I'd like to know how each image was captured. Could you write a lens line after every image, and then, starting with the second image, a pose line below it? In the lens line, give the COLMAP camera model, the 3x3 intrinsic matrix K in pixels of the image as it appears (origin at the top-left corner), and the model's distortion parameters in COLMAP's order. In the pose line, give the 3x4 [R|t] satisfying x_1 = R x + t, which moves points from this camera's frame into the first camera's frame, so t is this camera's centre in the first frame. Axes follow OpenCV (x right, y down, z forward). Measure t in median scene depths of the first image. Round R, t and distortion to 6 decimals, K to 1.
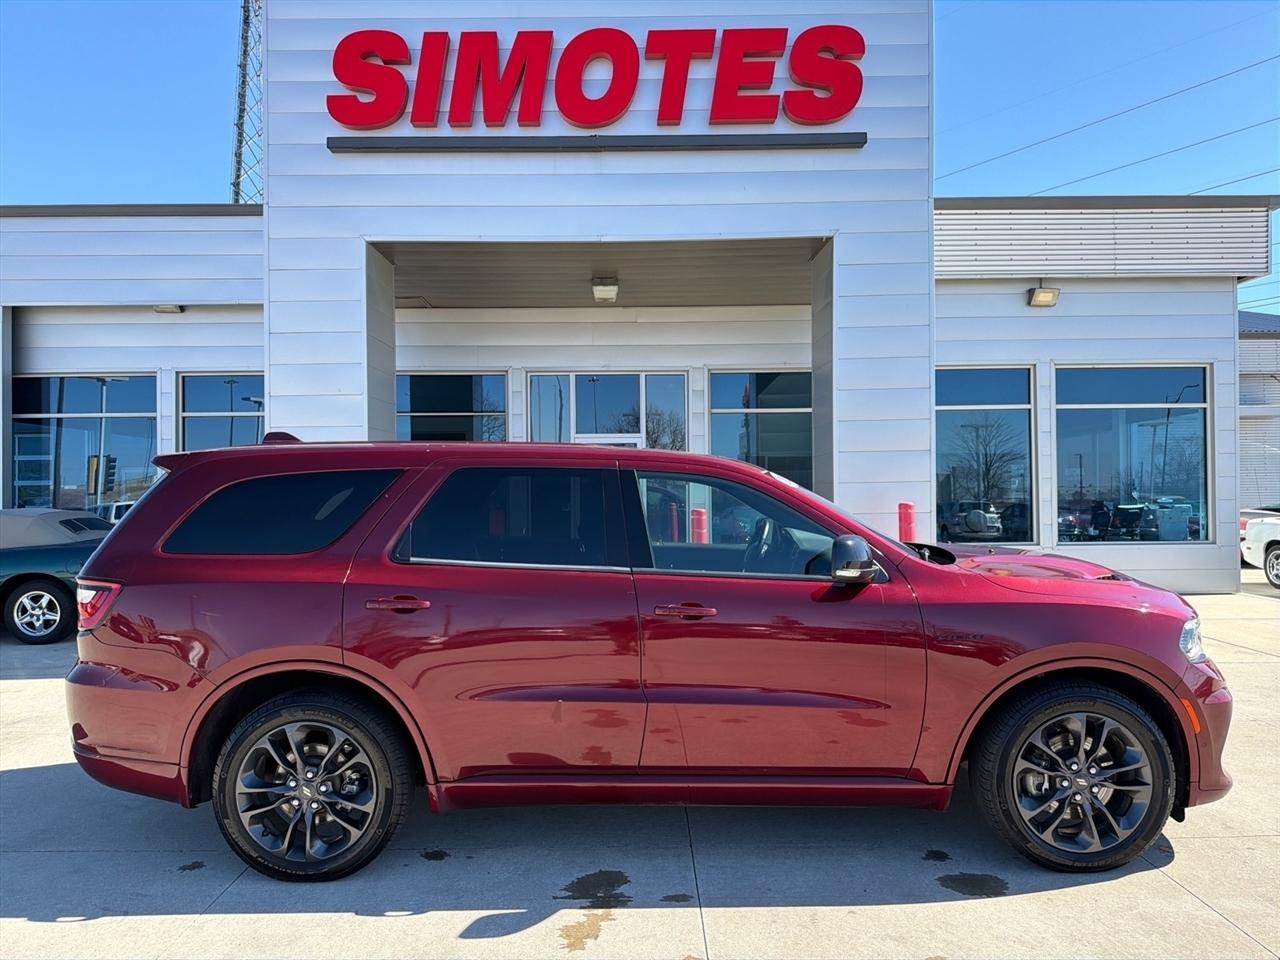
lens RADIAL K [[892.6, 0, 637.1], [0, 892.6, 481.8], [0, 0, 1]] dist [0.008622, -0.001271]
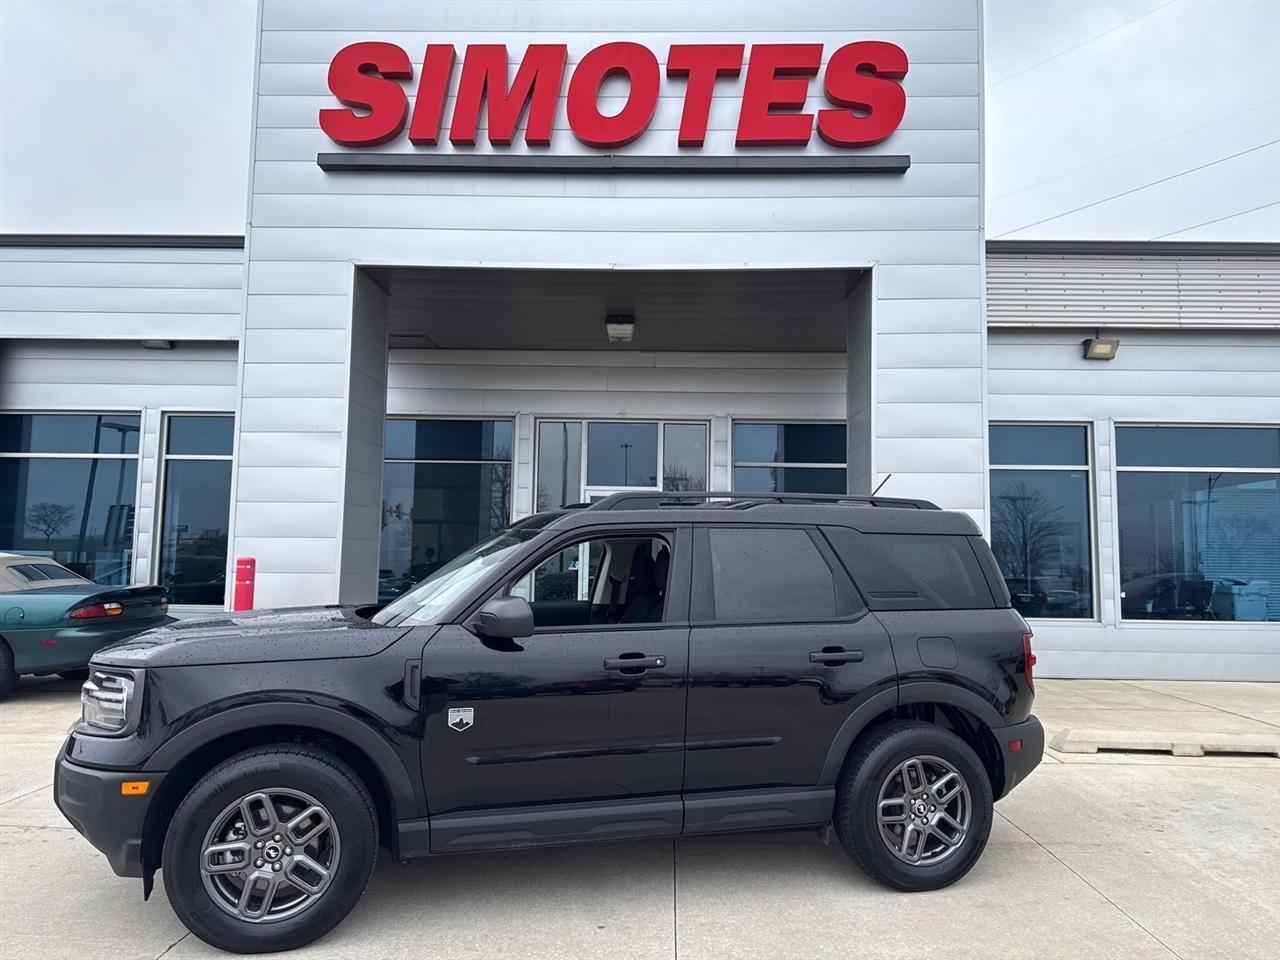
lens RADIAL K [[892.6, 0, 637.1], [0, 892.6, 481.8], [0, 0, 1]] dist [0.008622, -0.001271]
pose [[0.999288, 0.021918, -0.030715, 0.014530], [-0.024102, 0.997066, -0.072652, 0.008322], [0.029033, 0.073341, 0.996884, 0.103681]]
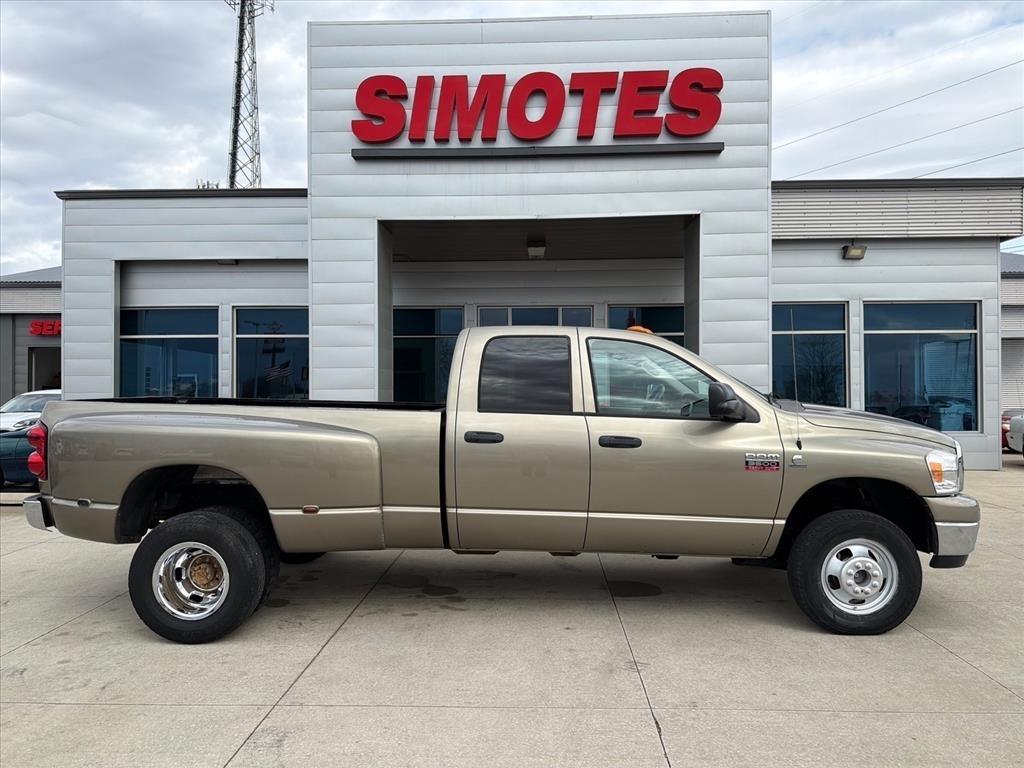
lens RADIAL K [[709.0, 0, 511.3], [0, 709.0, 383.2], [0, 0, 1]] dist [0.044206, -0.044468]
pose [[0.999213, 0.005337, -0.039316, -0.032521], [-0.005464, 0.999980, -0.003120, 0.000473], [0.039298, 0.003332, 0.999222, -0.137950]]
